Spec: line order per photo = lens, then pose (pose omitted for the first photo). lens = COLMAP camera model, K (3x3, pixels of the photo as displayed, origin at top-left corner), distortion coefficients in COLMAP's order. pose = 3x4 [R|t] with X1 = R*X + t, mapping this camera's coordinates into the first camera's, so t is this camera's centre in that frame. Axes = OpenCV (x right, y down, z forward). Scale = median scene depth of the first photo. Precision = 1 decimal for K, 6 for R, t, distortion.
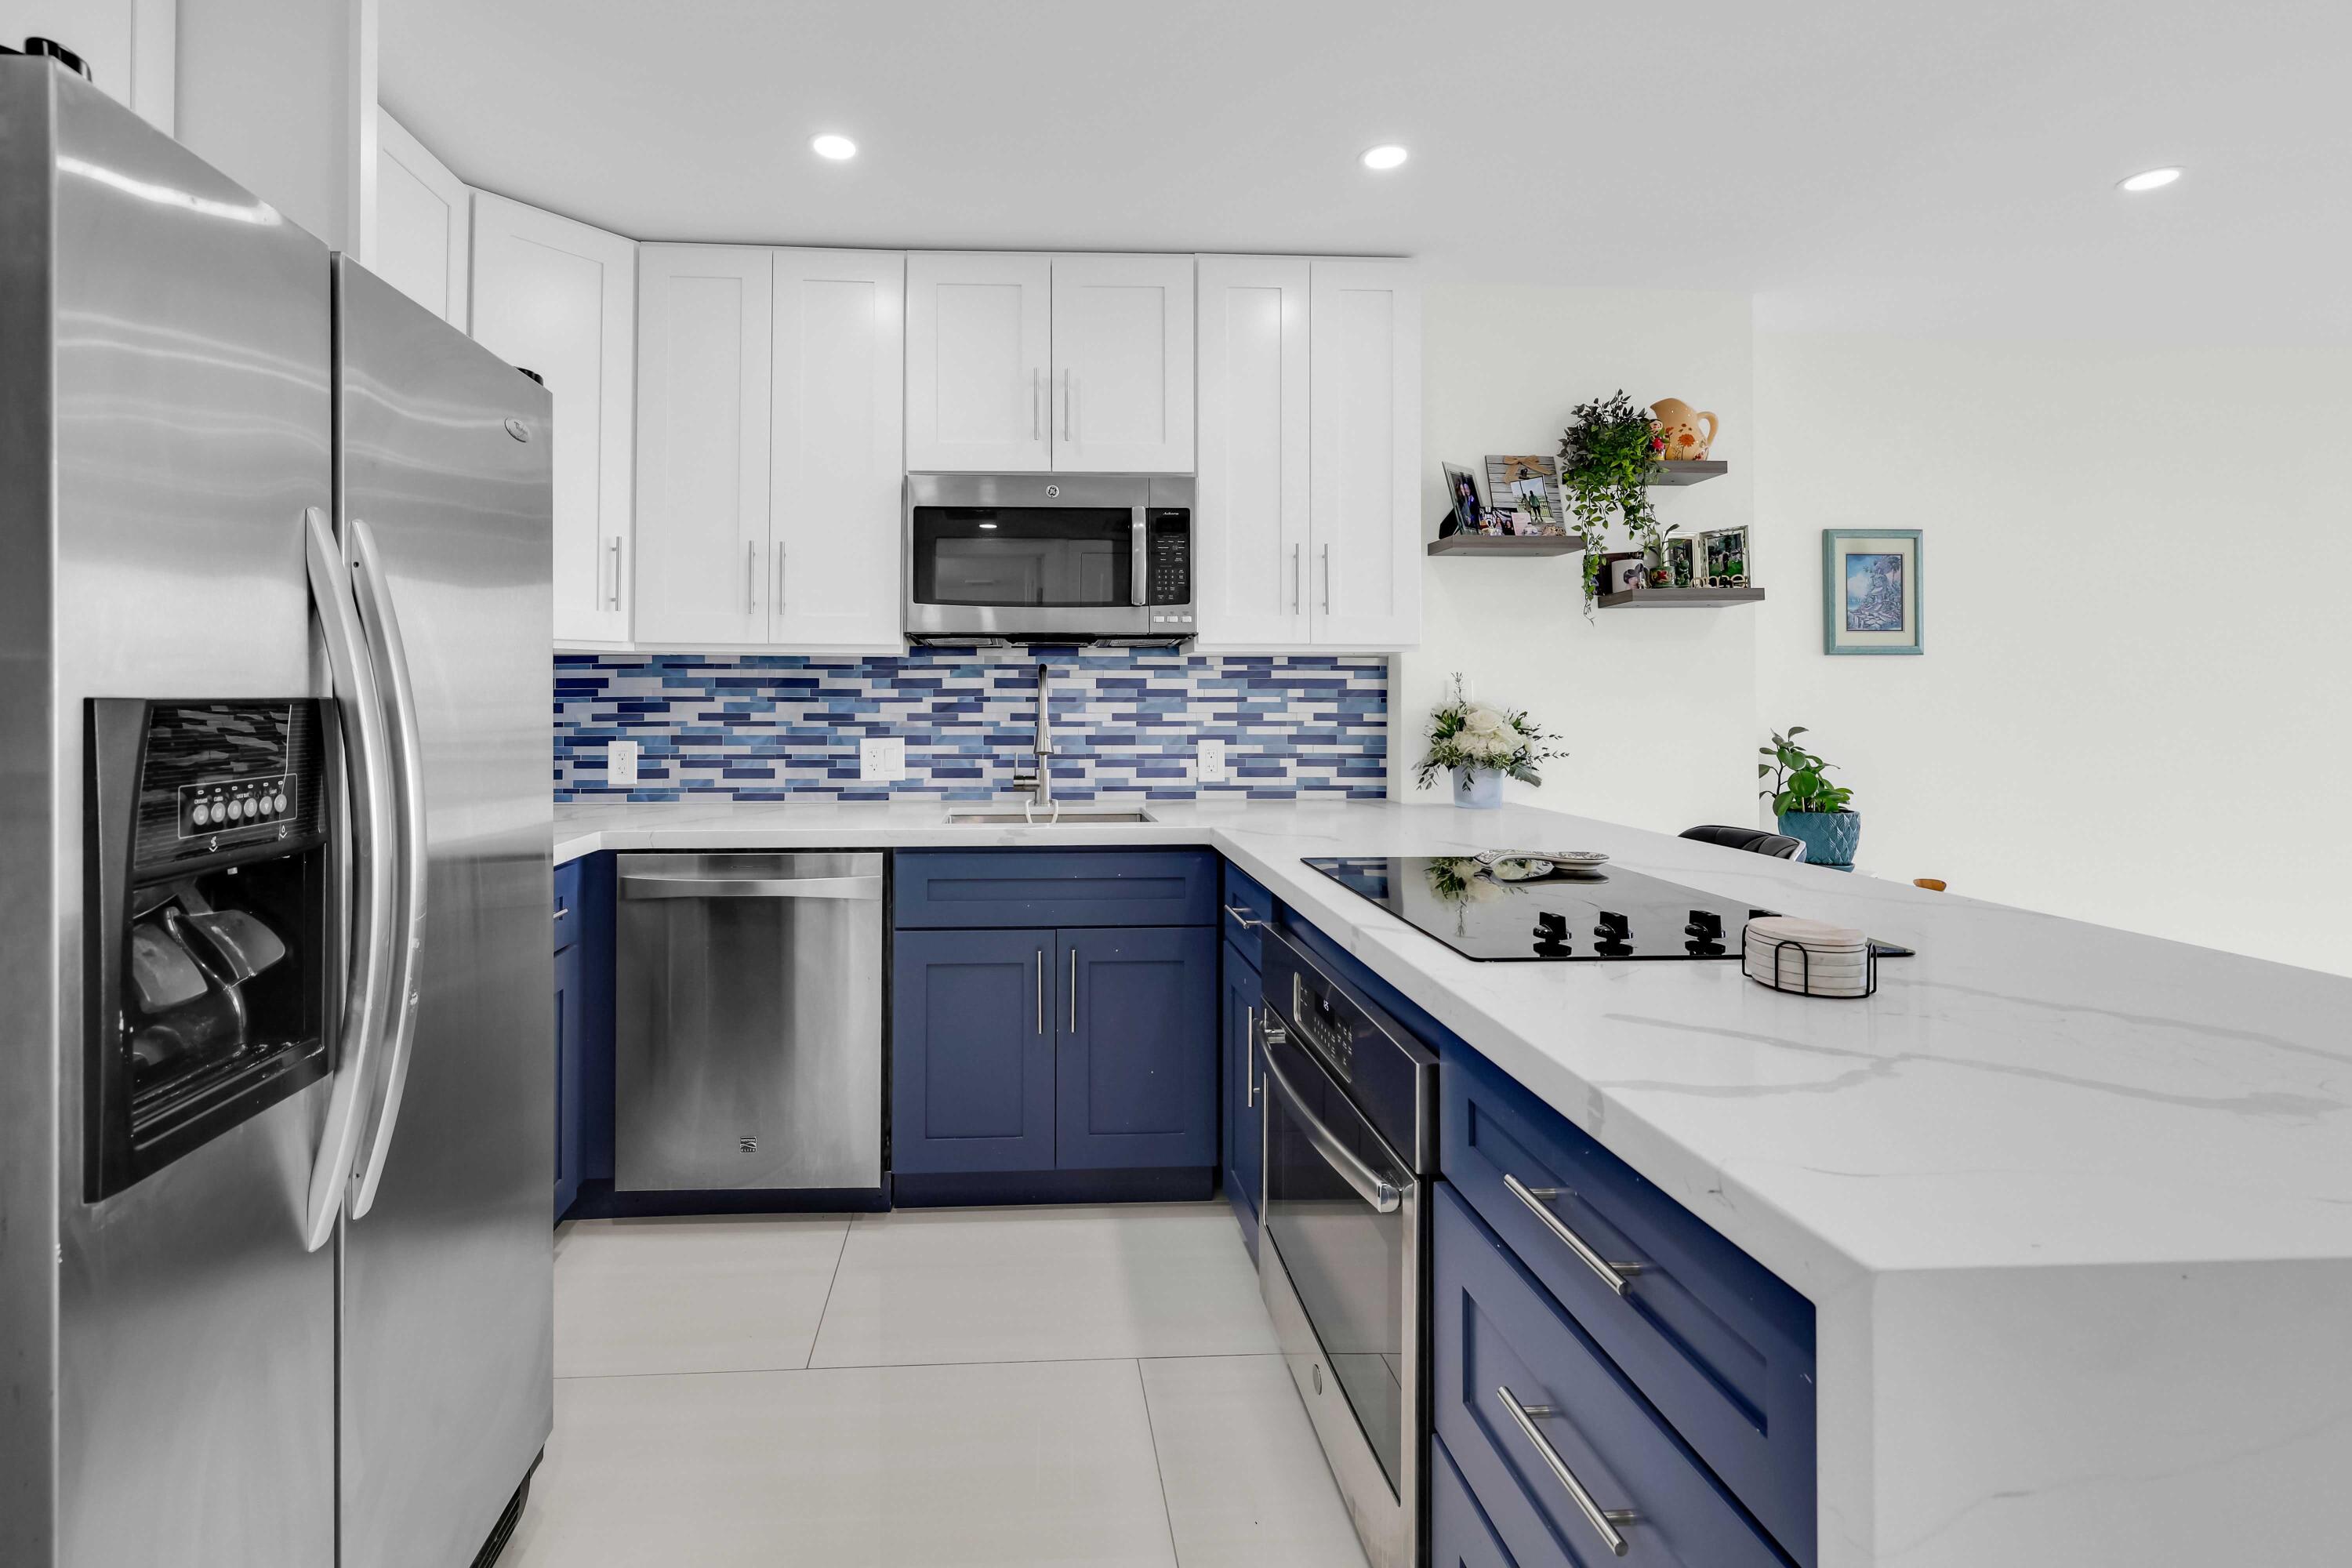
lens RADIAL K [[1065.3, 0, 1053.6], [0, 1065.3, 686.8], [0, 0, 1]] dist [0.000732, -0.000743]
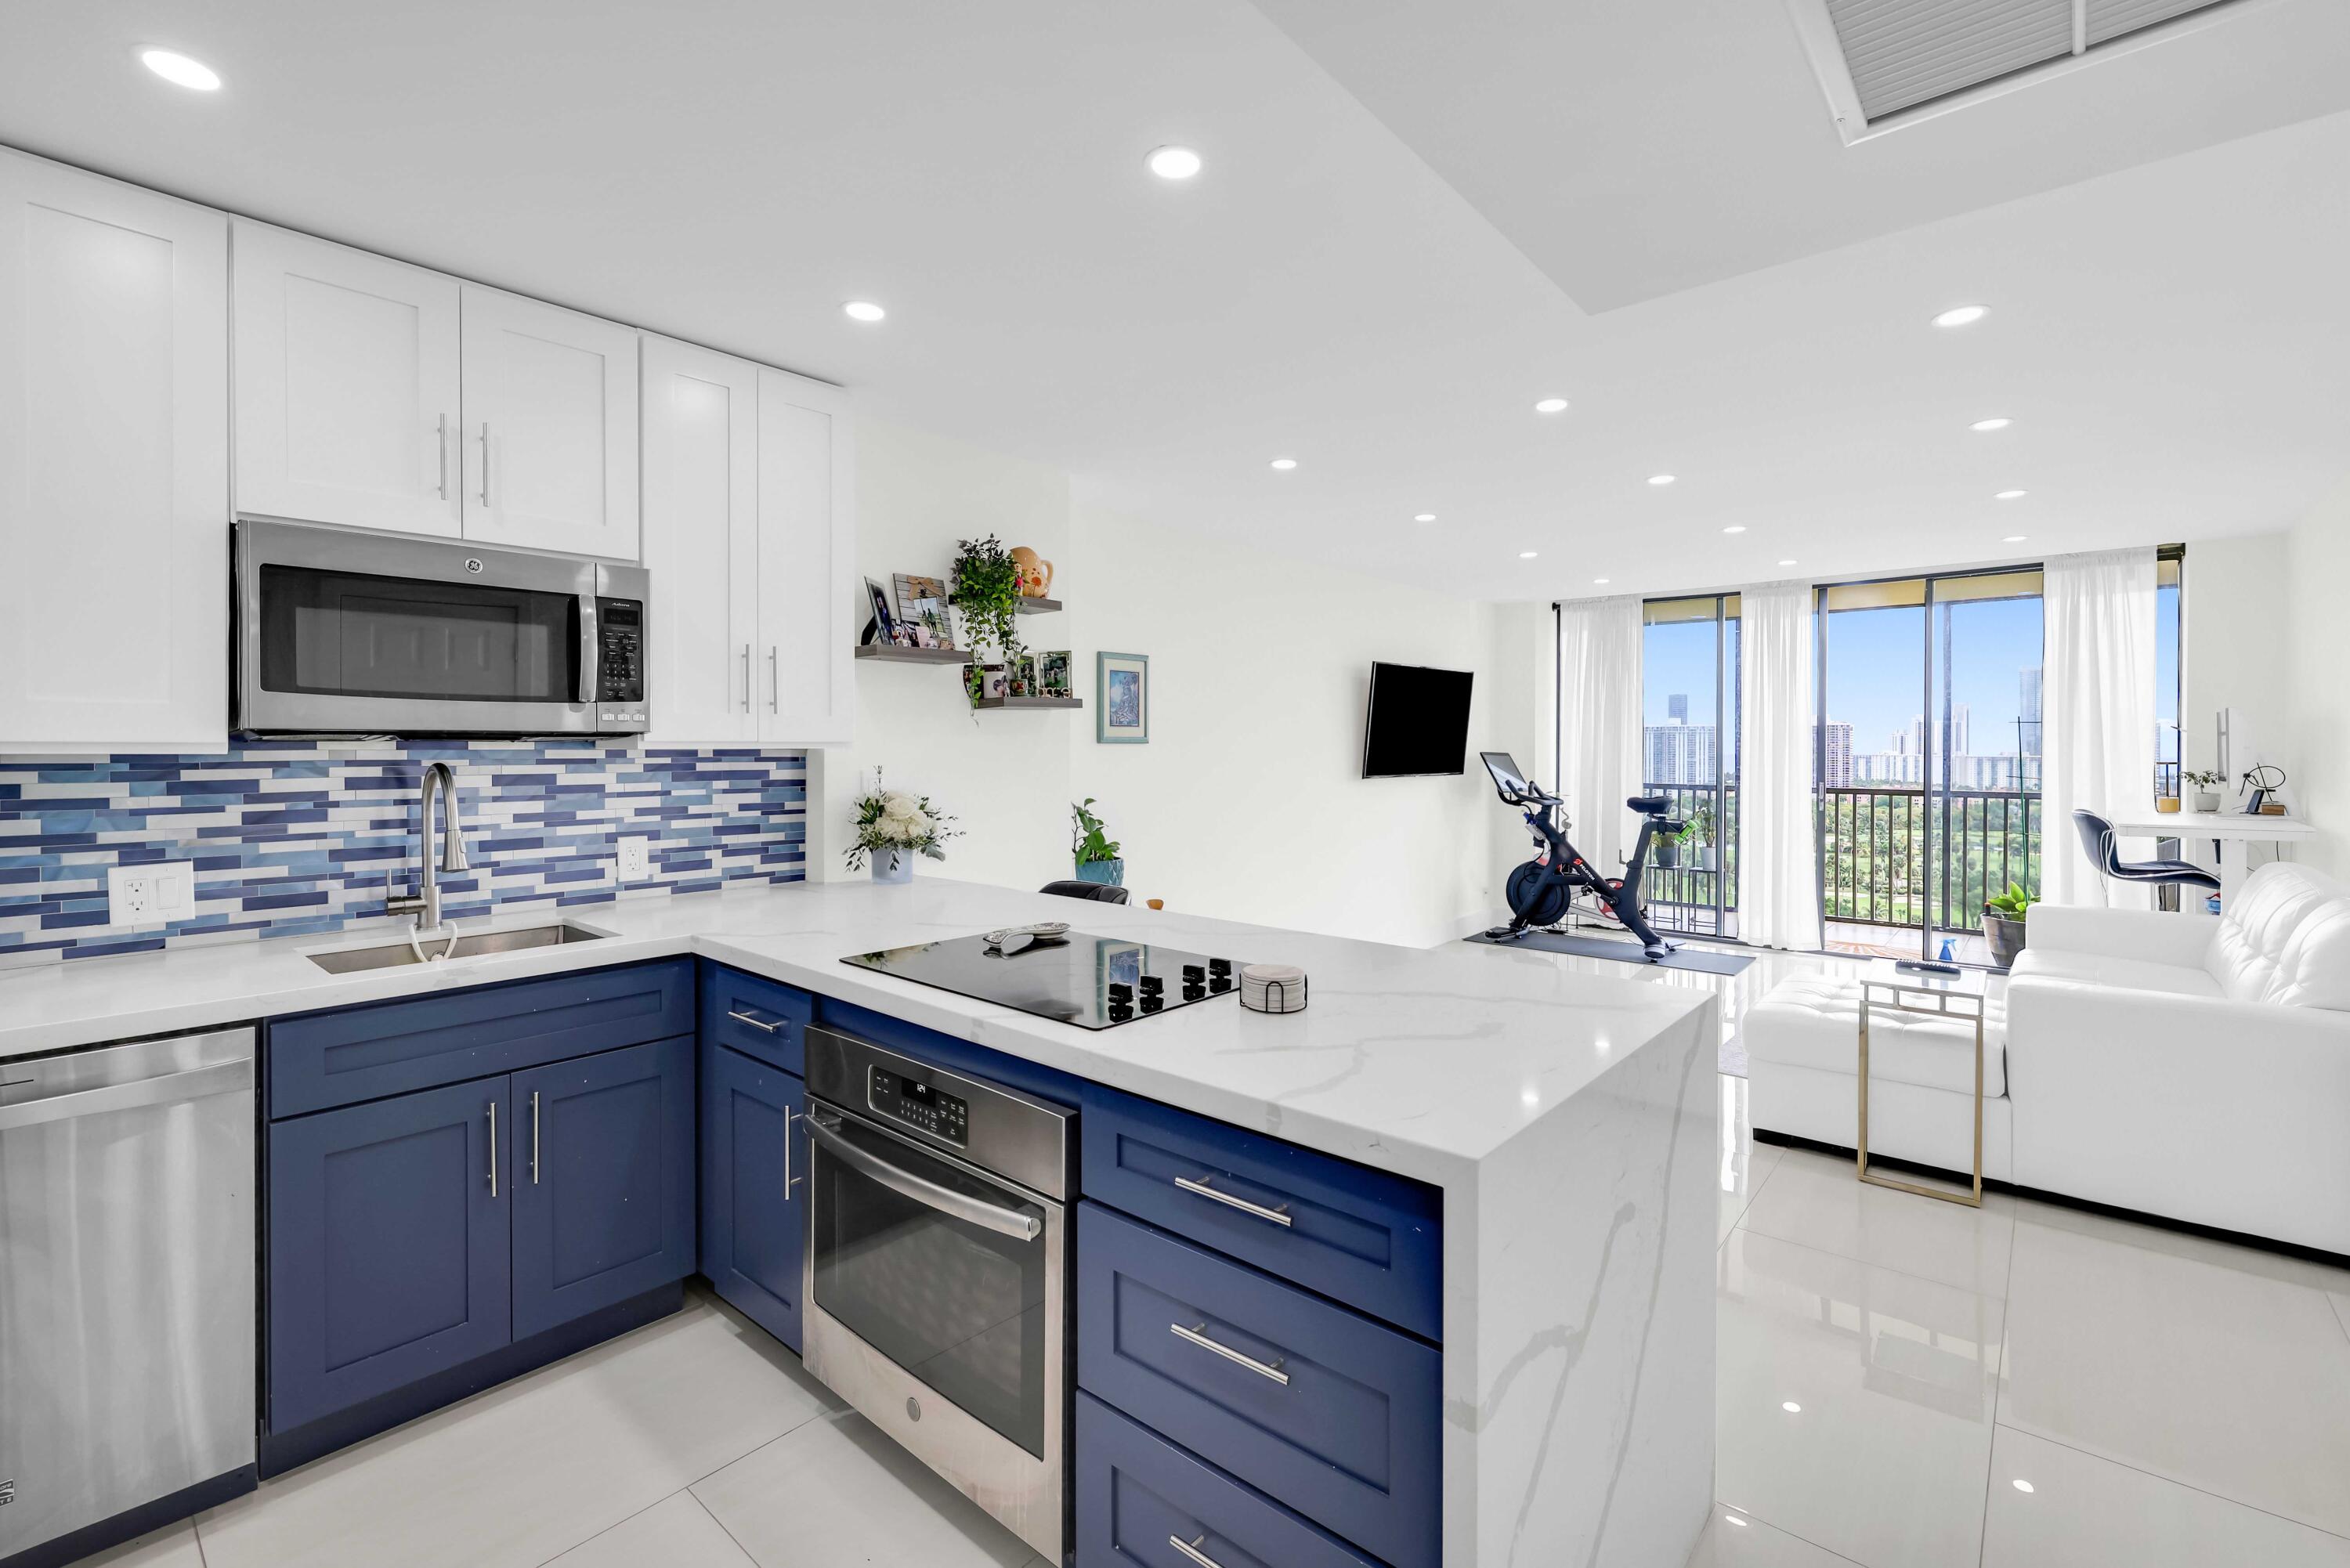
lens RADIAL K [[1026.7, 0, 1177.2], [0, 1026.7, 750.9], [0, 0, 1]] dist [-0.001765, 0.000115]
pose [[0.689076, -0.005125, 0.724671, -0.185574], [-0.008734, 0.999844, 0.015376, -0.046140], [-0.724636, -0.016925, 0.688924, 0.014202]]
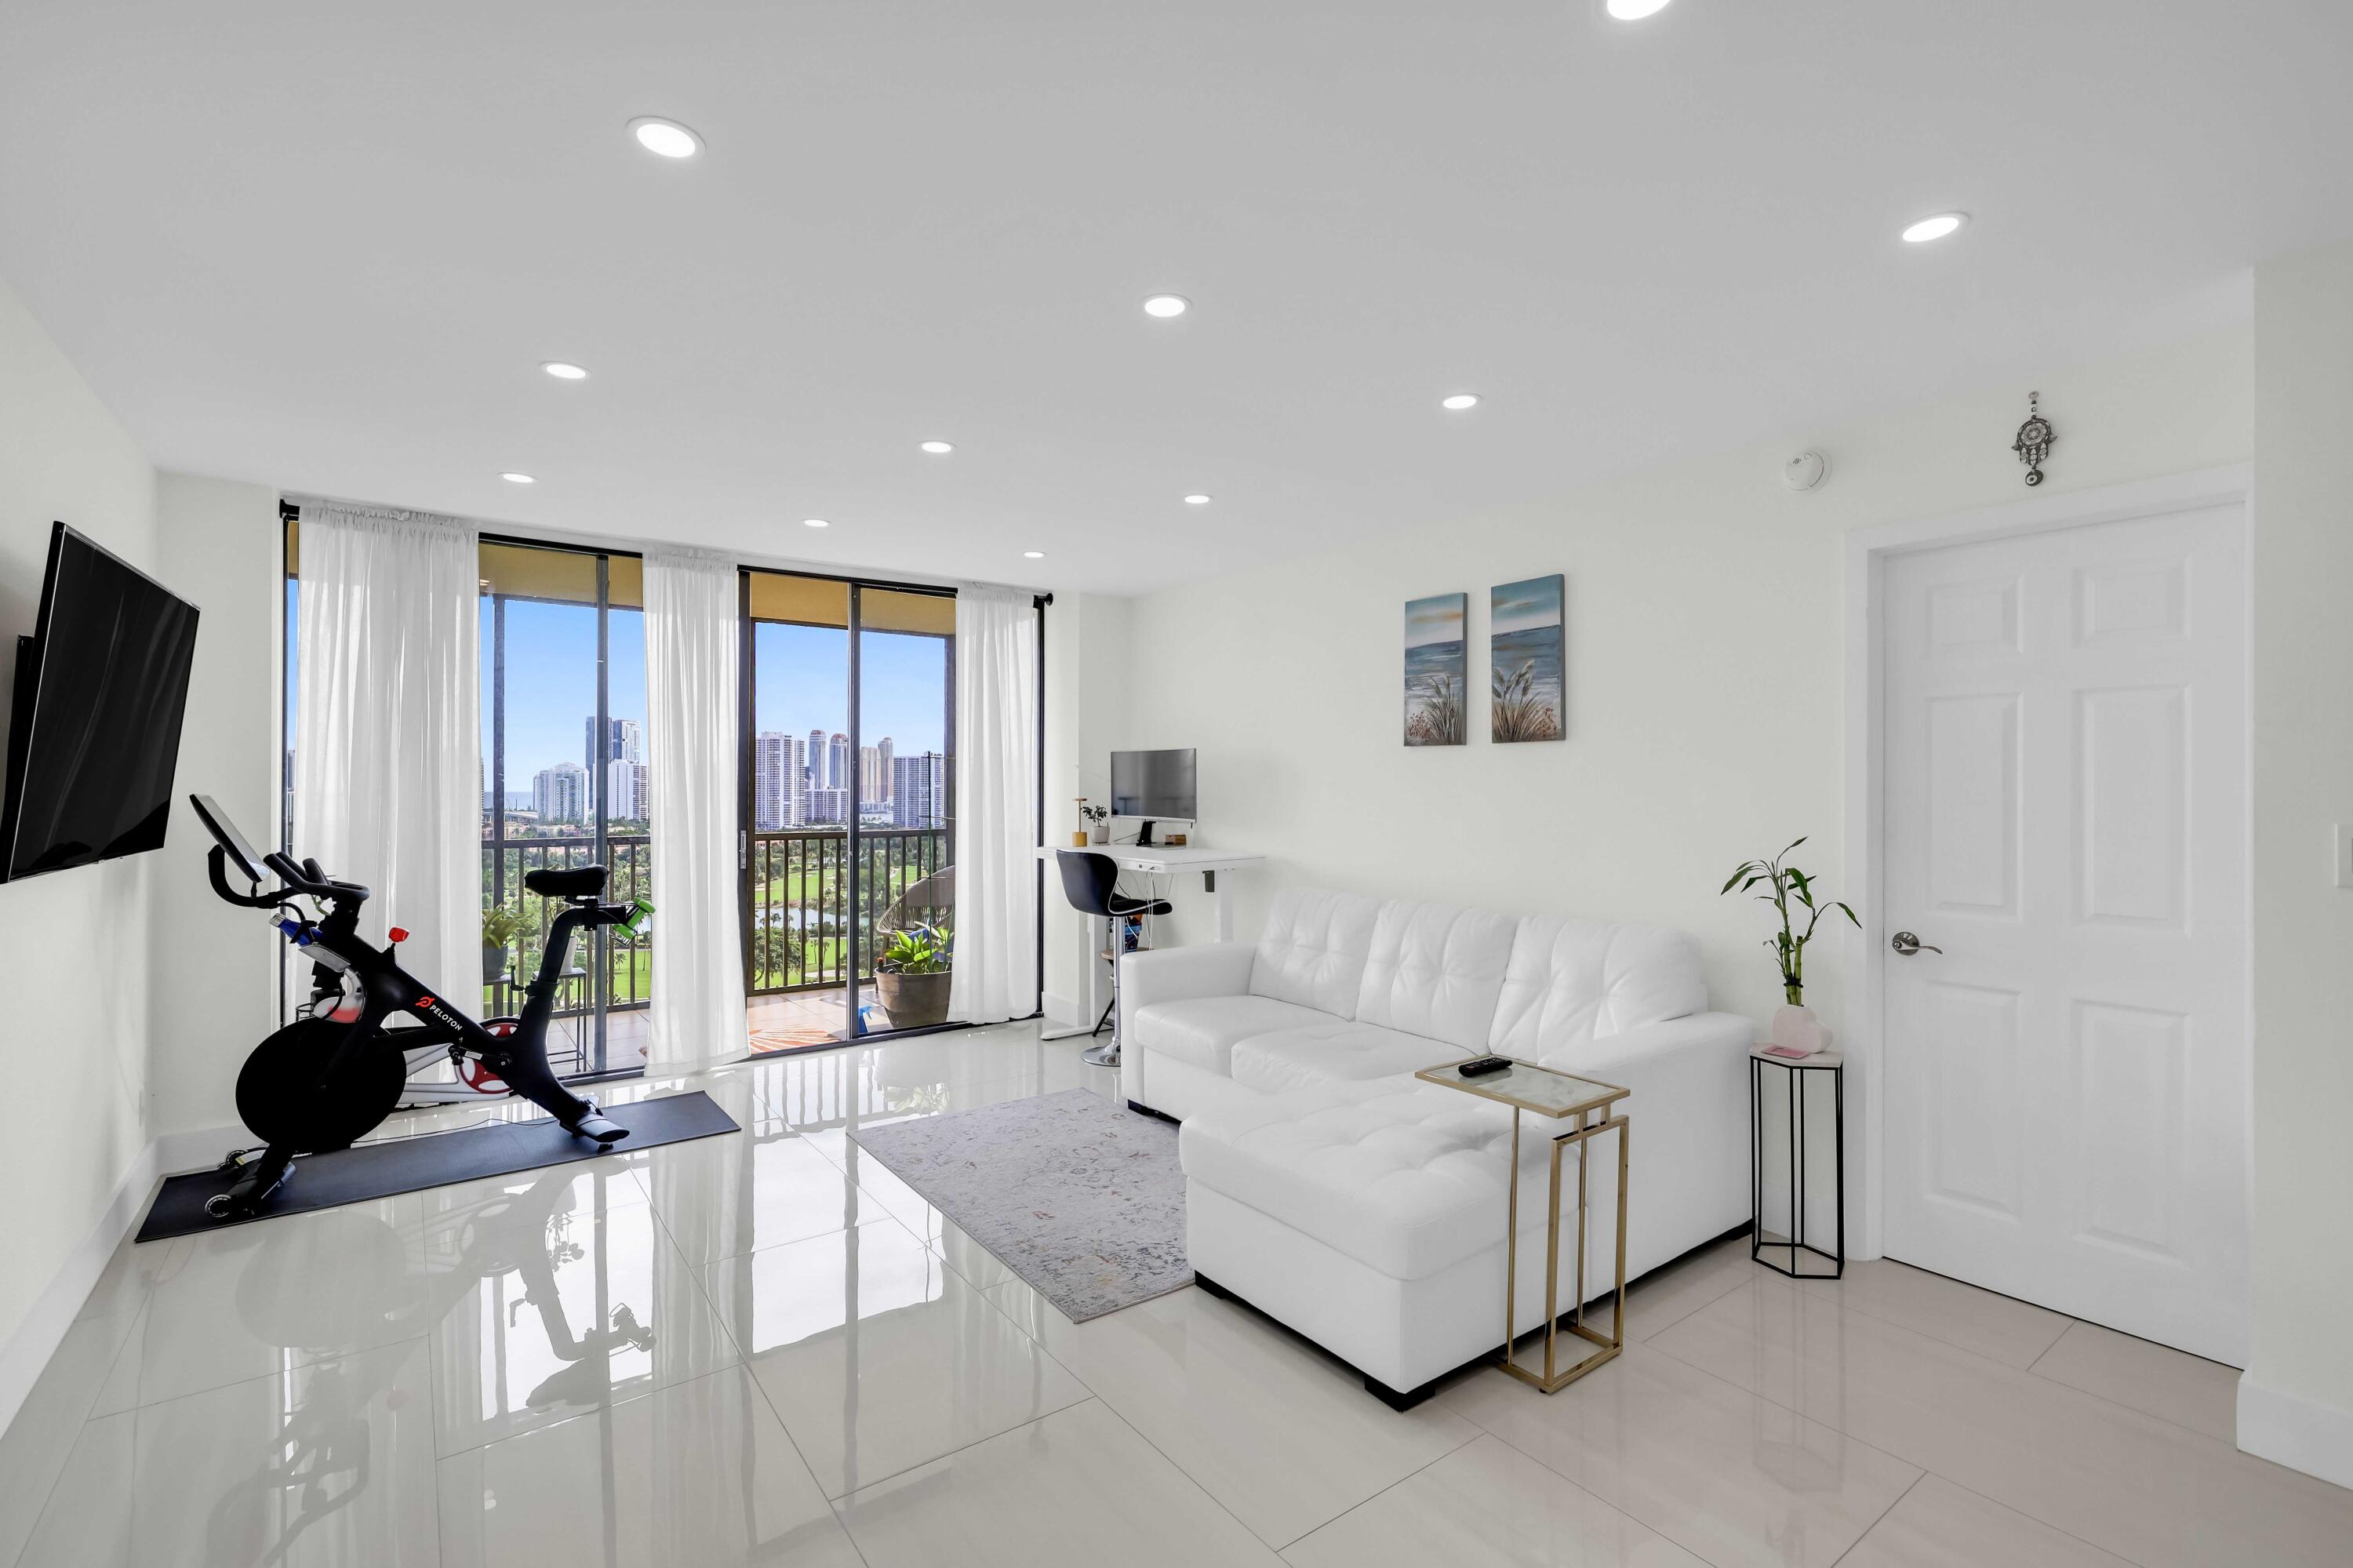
lens RADIAL K [[1065.8, 0, 1161.4], [0, 1065.8, 790.0], [0, 0, 1]] dist [0.000732, -0.000743]
pose [[-0.546780, -0.008272, 0.837235, 0.558715], [-0.013079, 0.999914, 0.001338, -0.033570], [-0.837174, -0.010219, -0.546841, 0.890140]]
